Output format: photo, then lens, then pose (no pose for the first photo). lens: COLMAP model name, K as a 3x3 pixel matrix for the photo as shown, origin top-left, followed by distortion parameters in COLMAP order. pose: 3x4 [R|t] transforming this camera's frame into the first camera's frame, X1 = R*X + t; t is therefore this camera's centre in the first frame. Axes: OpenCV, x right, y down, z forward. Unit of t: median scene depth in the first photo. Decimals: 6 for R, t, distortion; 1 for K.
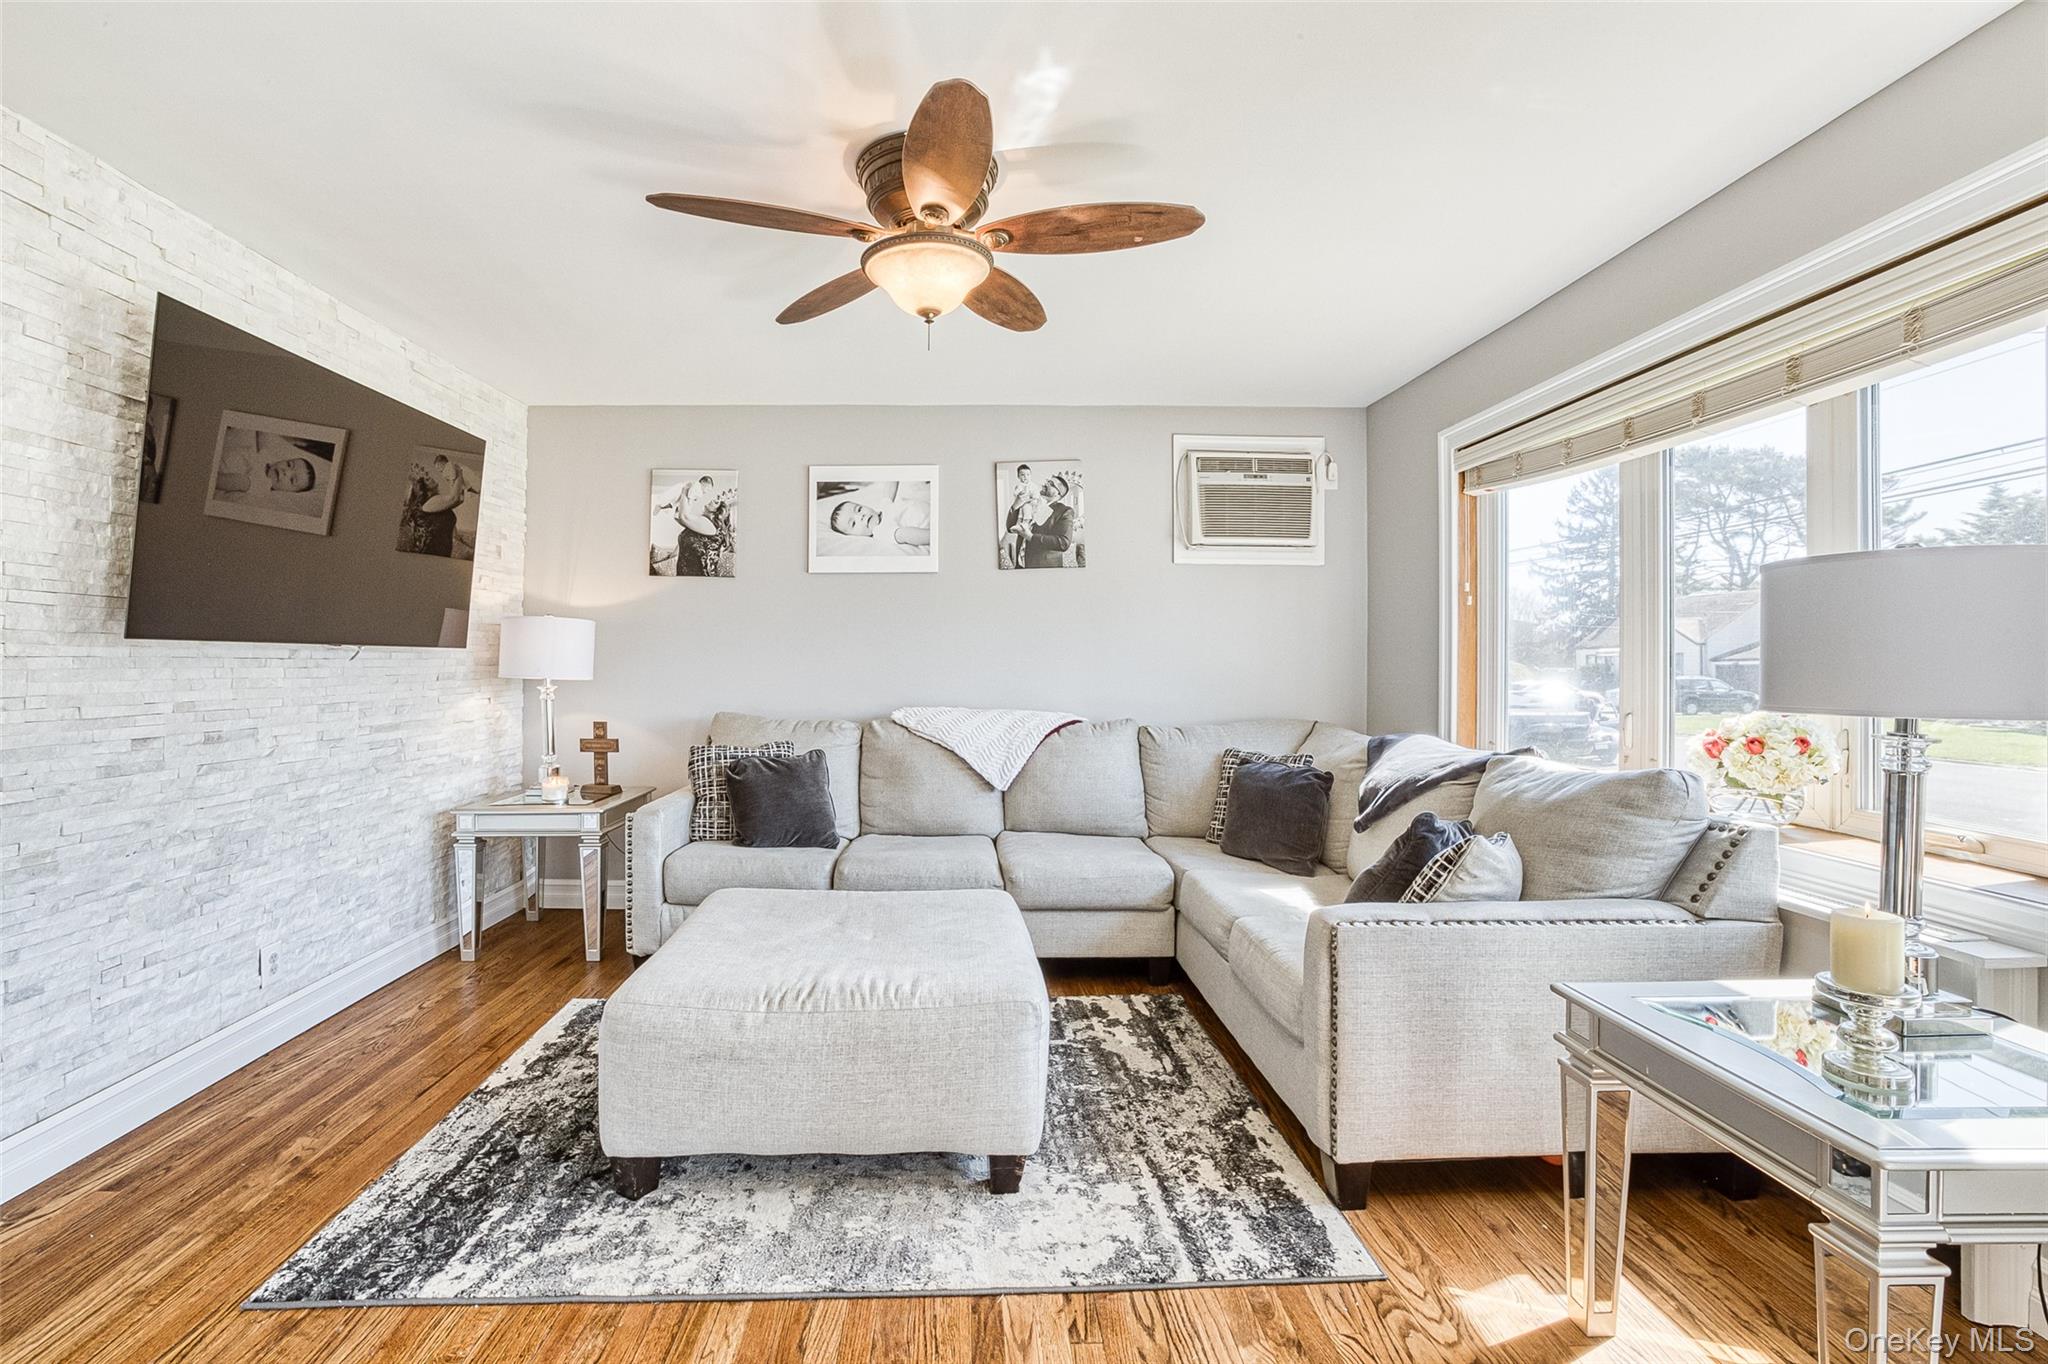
lens RADIAL K [[948.2, 0, 990.6], [0, 948.2, 674.4], [0, 0, 1]] dist [-0.050500, 0.013045]
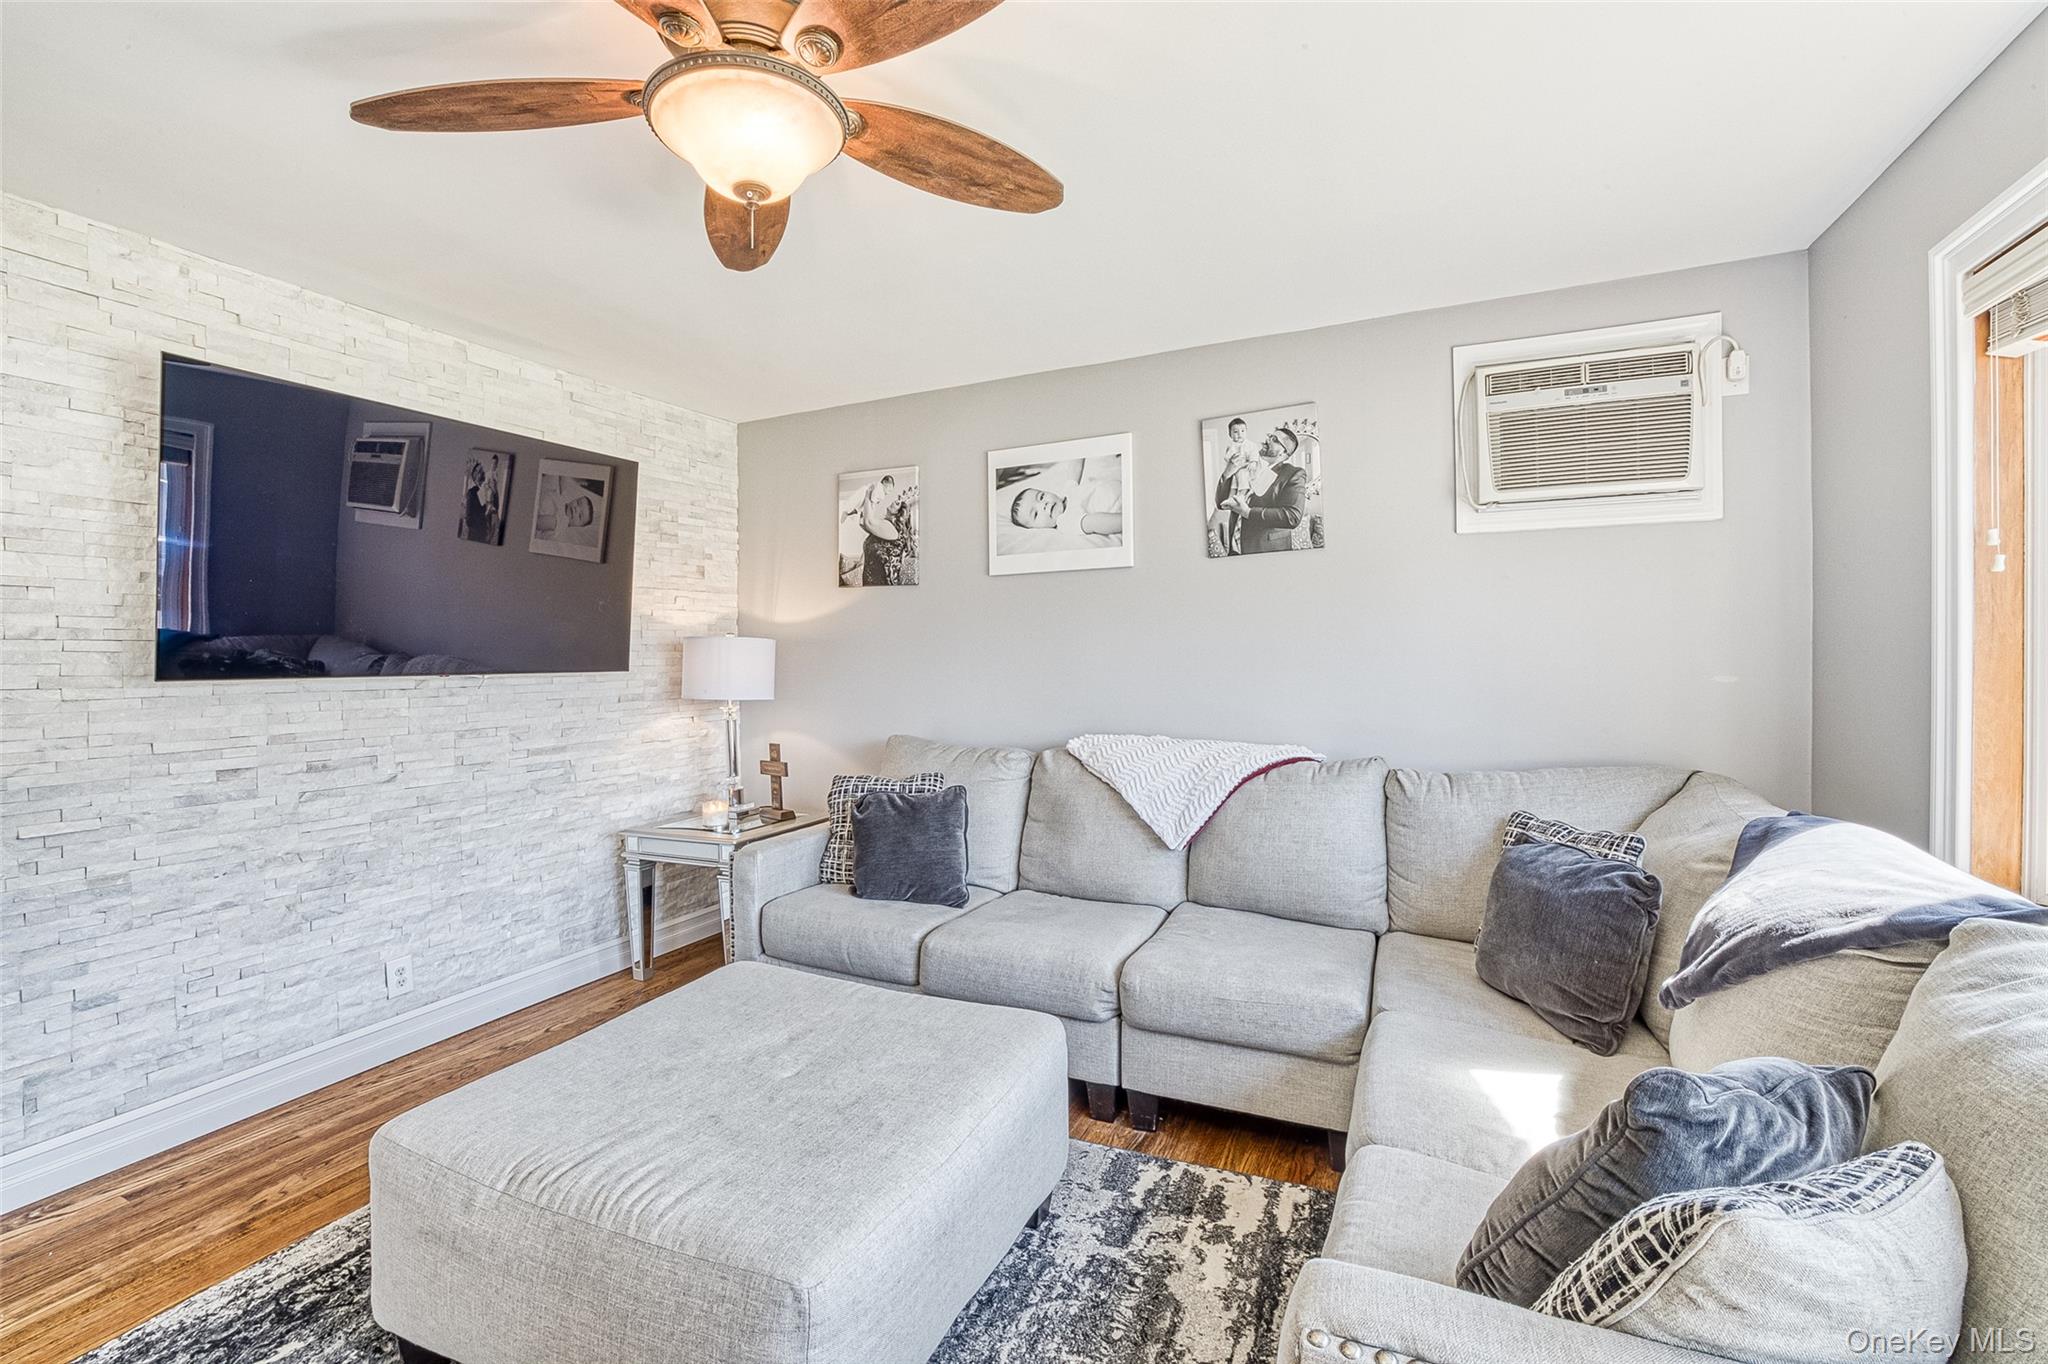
lens RADIAL K [[913.0, 0, 995.6], [0, 913.0, 678.7], [0, 0, 1]] dist [-0.045339, 0.011352]
pose [[0.890234, -0.004447, -0.455481, 0.208483], [0.010168, 0.999897, 0.010112, -0.022708], [0.455389, -0.013633, 0.890188, 0.275704]]
